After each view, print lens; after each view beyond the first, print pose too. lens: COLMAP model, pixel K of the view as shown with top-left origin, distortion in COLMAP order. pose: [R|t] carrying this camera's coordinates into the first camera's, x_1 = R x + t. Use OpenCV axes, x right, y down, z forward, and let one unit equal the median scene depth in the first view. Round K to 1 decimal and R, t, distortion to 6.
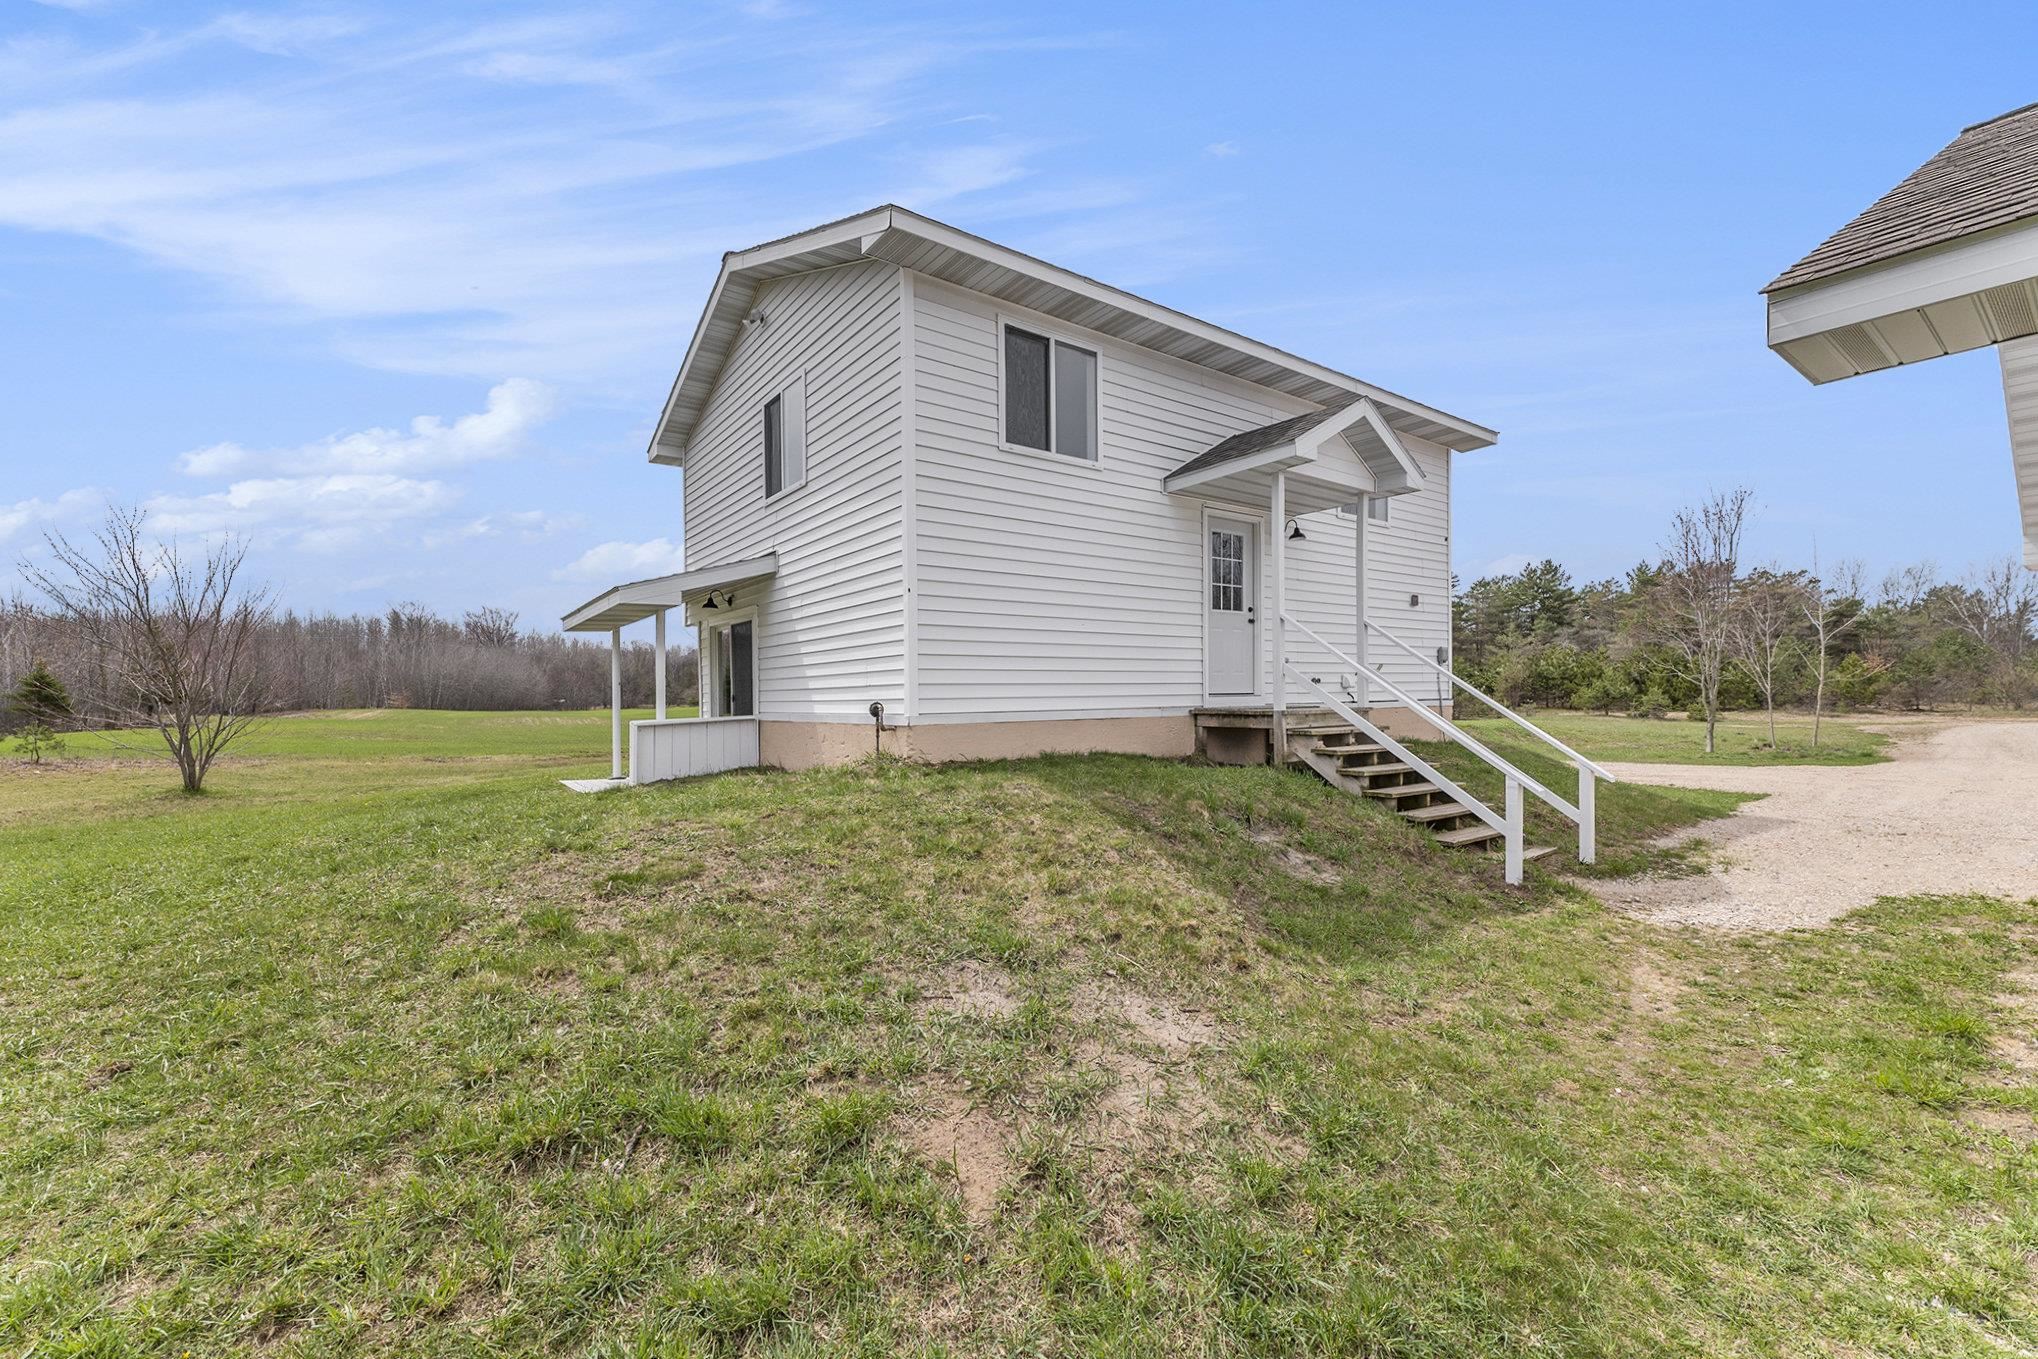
lens RADIAL K [[848.9, 0, 1022.9], [0, 848.9, 735.2], [0, 0, 1]] dist [-0.000604, -0.000030]
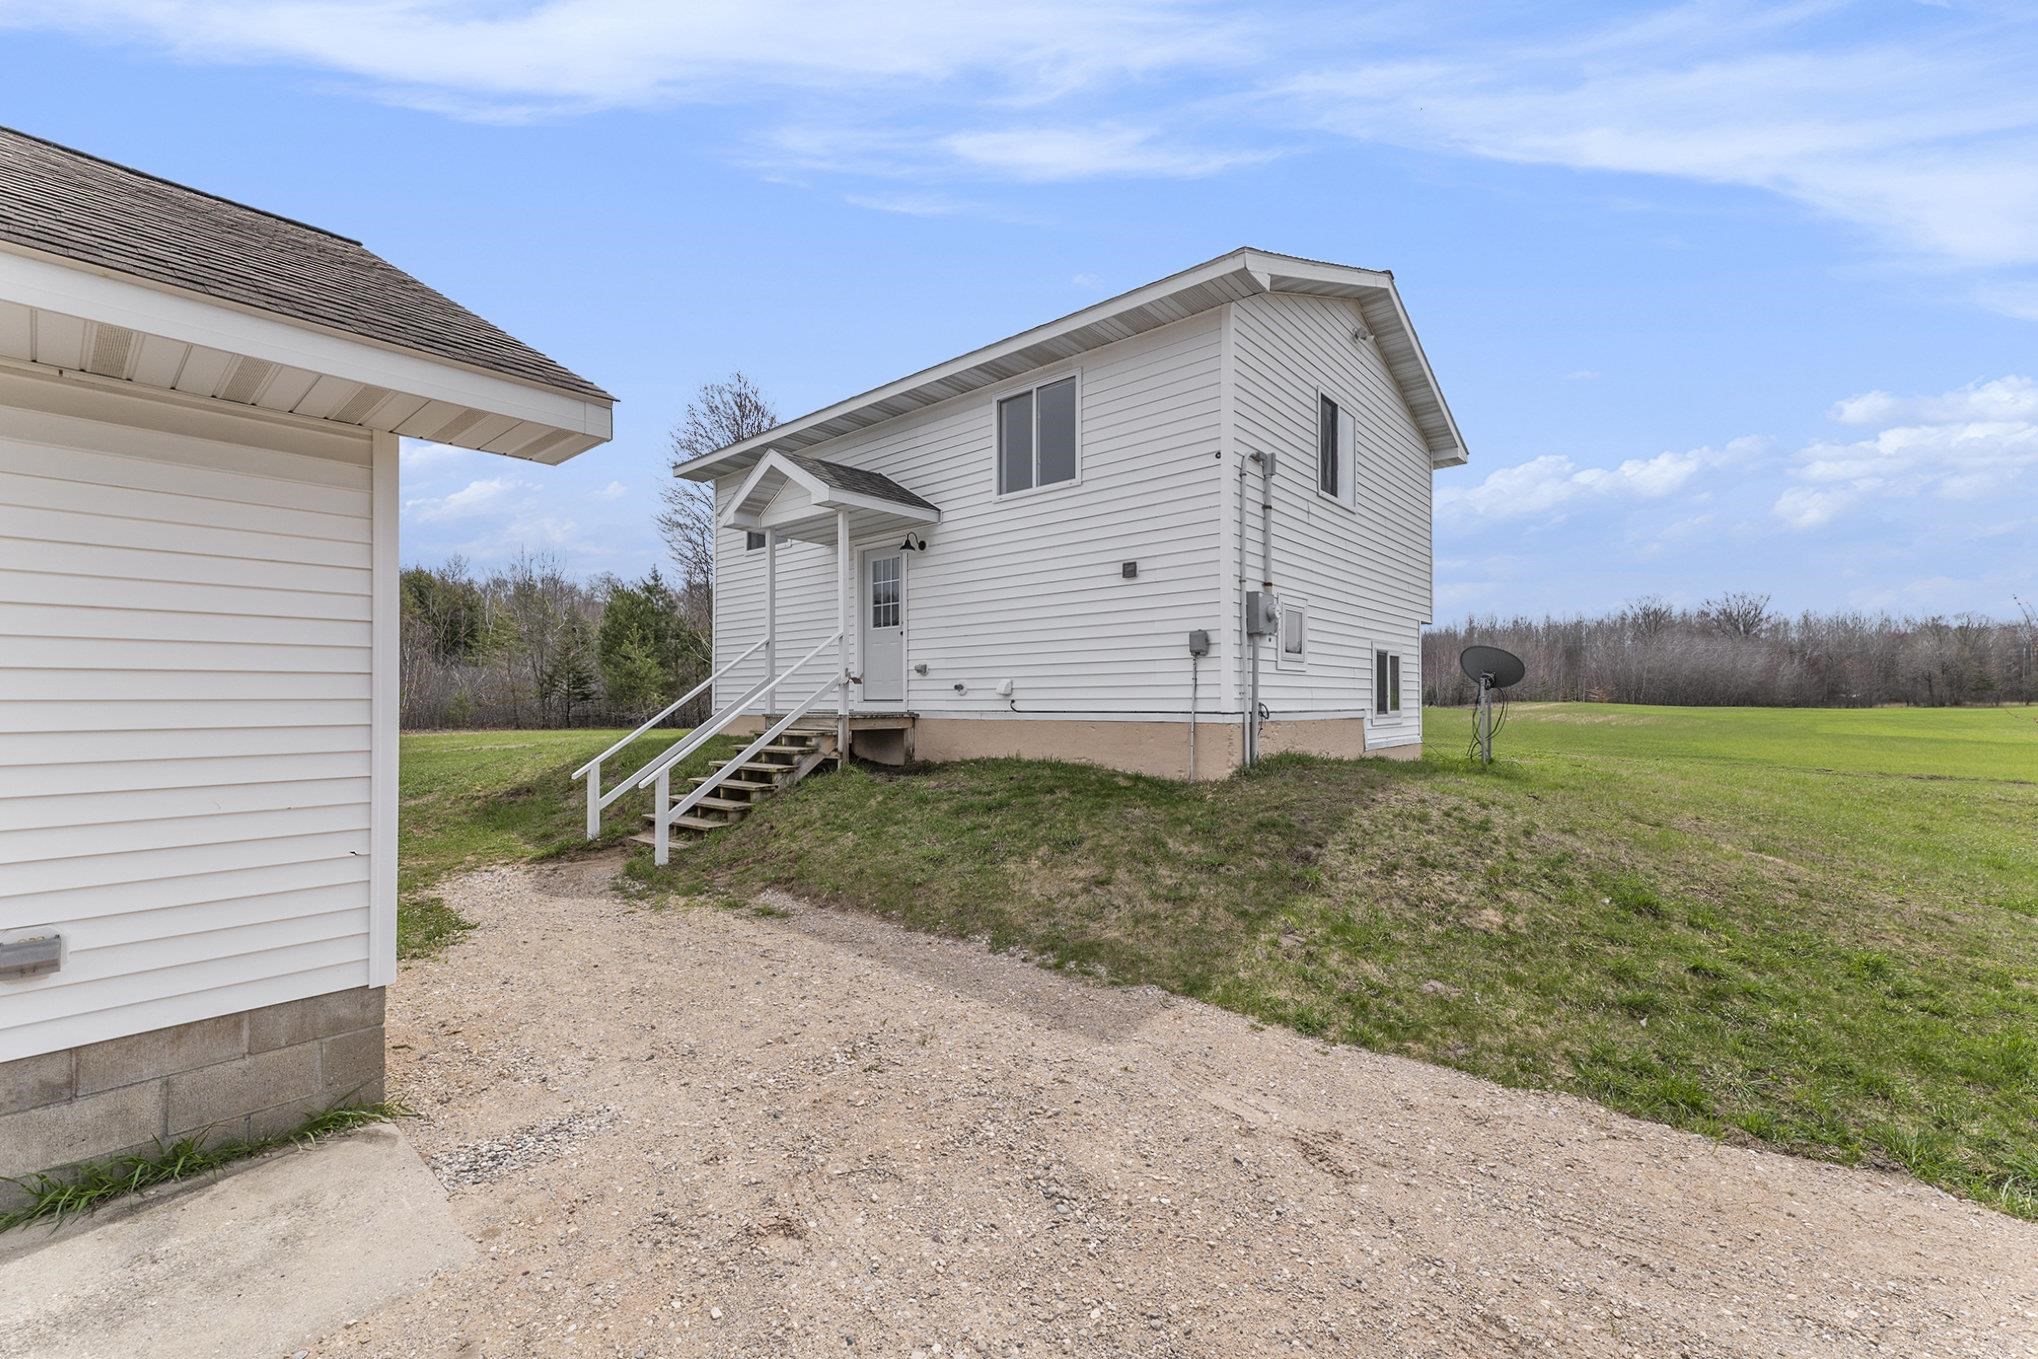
lens RADIAL K [[823.2, 0, 1019.0], [0, 823.2, 679.5], [0, 0, 1]] dist [-0.000079, -0.000024]
pose [[0.220834, -0.018196, -0.975142, 1.148569], [-0.038977, 0.998863, -0.027466, -0.044870], [0.974532, 0.044074, 0.219873, 0.780638]]
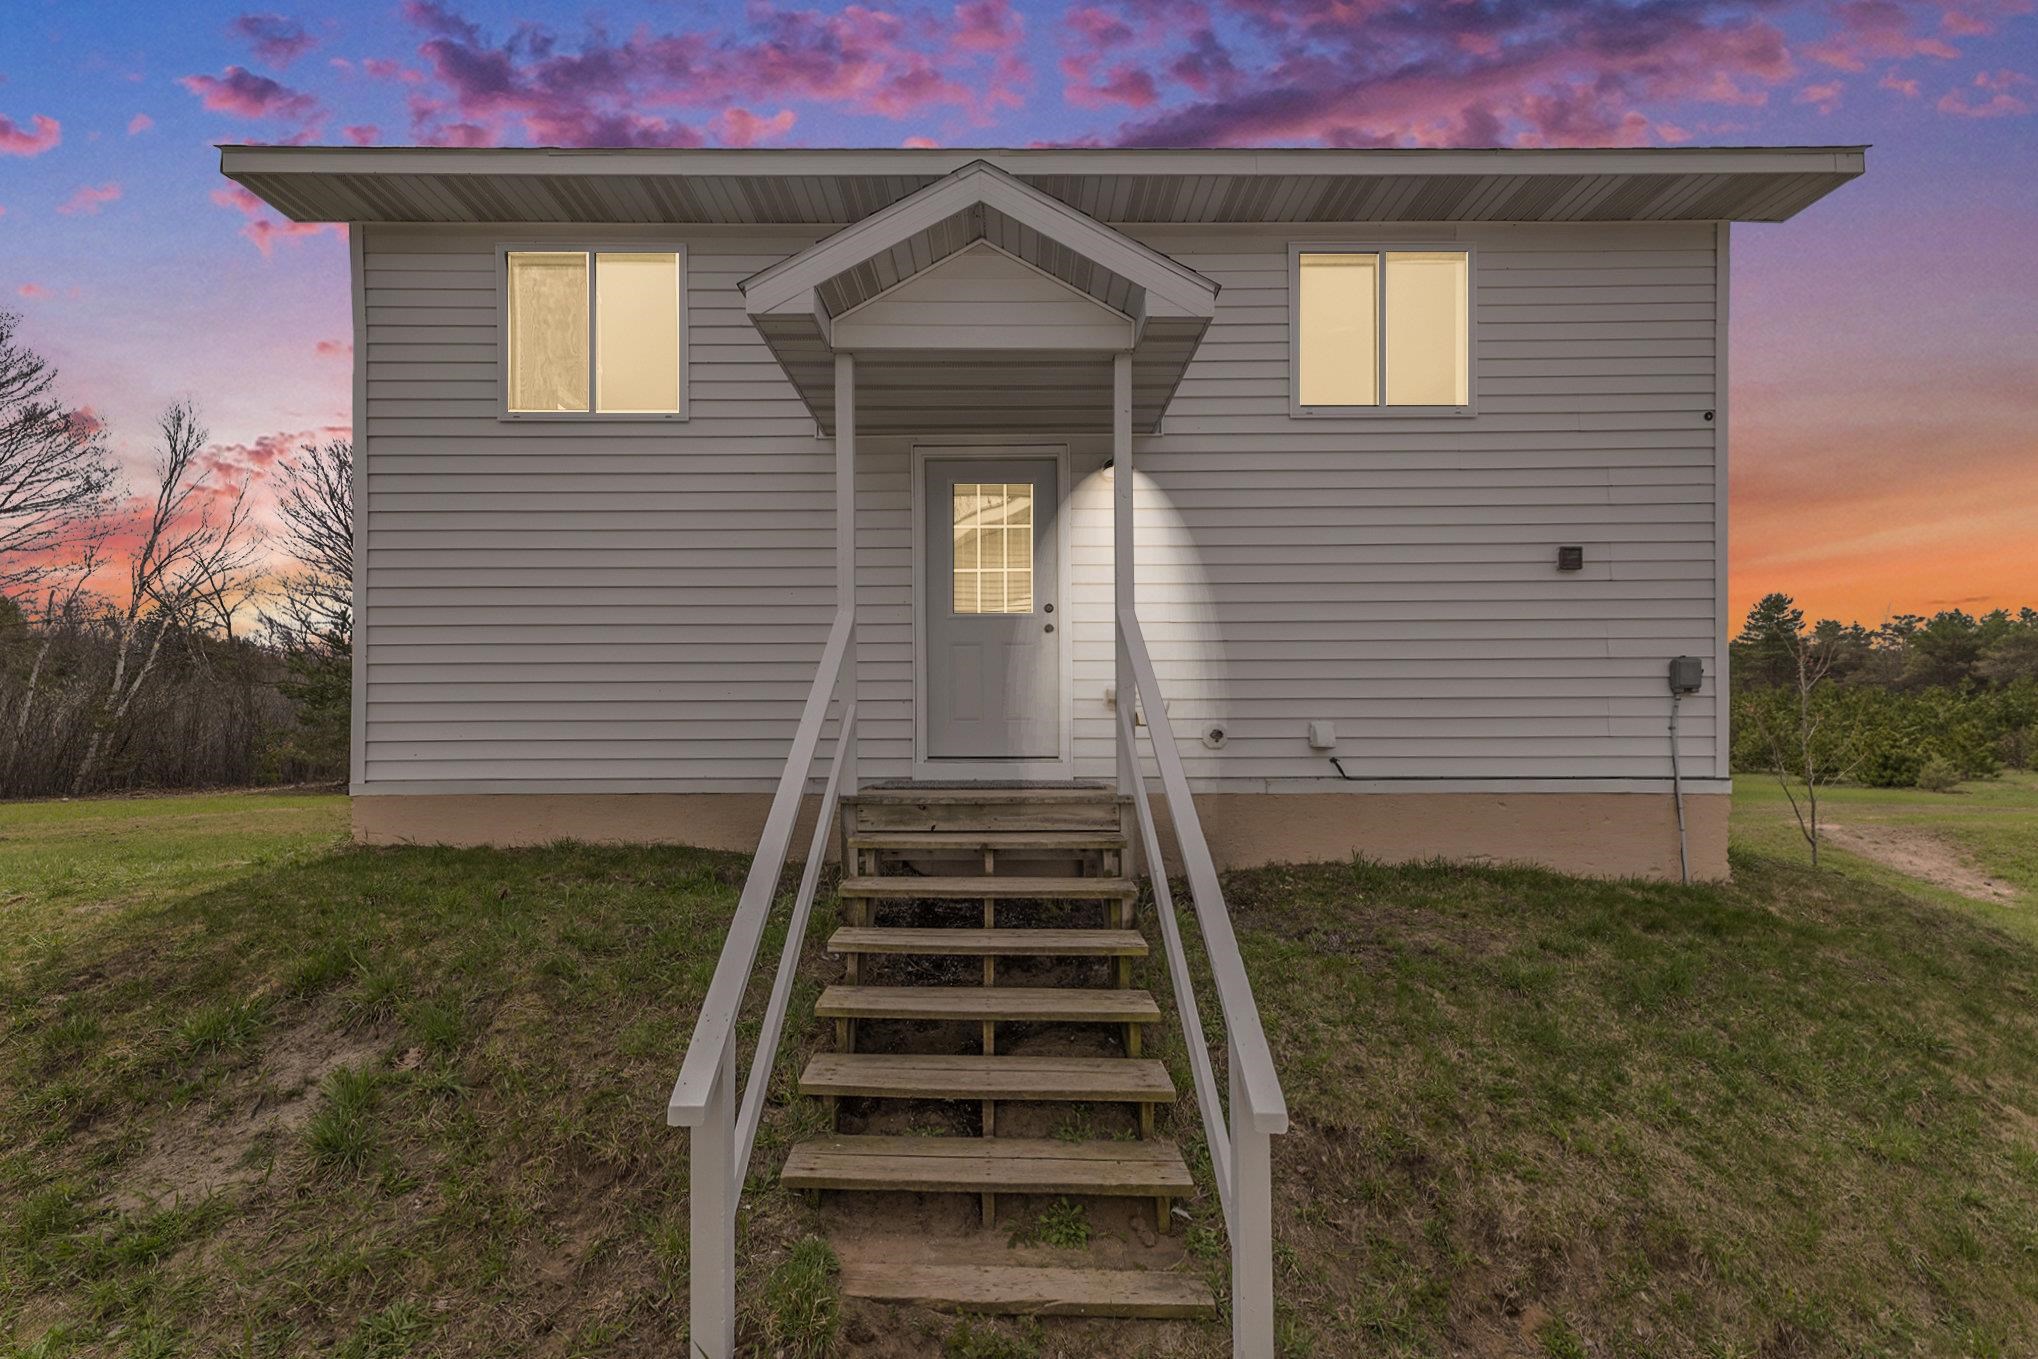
lens RADIAL K [[880.3, 0, 1019.0], [0, 880.3, 679.5], [0, 0, 1]] dist [-0.000850, -0.000131]
pose [[0.802773, -0.011016, -0.596182, 0.519489], [-0.030387, 0.997774, -0.059353, -0.056249], [0.595509, 0.065763, 0.800652, 0.449147]]
